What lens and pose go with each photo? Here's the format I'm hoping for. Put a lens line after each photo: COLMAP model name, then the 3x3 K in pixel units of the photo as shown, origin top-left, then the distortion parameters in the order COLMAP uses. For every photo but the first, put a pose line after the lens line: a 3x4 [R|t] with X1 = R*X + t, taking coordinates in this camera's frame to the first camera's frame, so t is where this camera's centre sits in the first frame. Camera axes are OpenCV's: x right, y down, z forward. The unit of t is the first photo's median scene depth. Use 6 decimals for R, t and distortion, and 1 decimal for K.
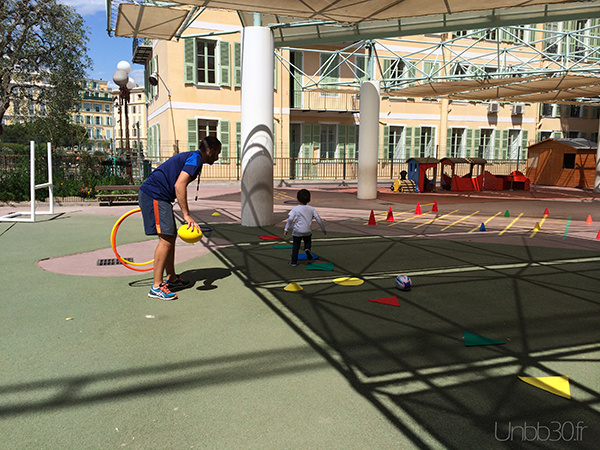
lens RADIAL K [[510.4, 0, 300.0], [0, 510.4, 225.0], [0, 0, 1]] dist [0.047819, 0.001628]
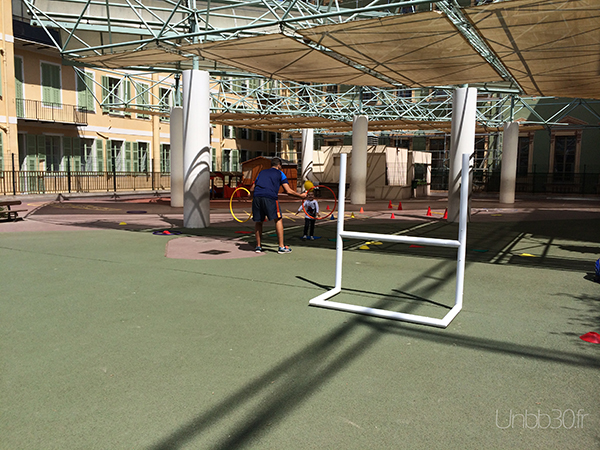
lens RADIAL K [[510.4, 0, 300.0], [0, 510.4, 225.0], [0, 0, 1]] dist [0.047819, 0.001628]
pose [[0.759262, -0.071676, 0.646826, -0.225836], [0.086367, 0.996223, 0.009013, 0.001813], [-0.645028, 0.049021, 0.762585, -0.033433]]
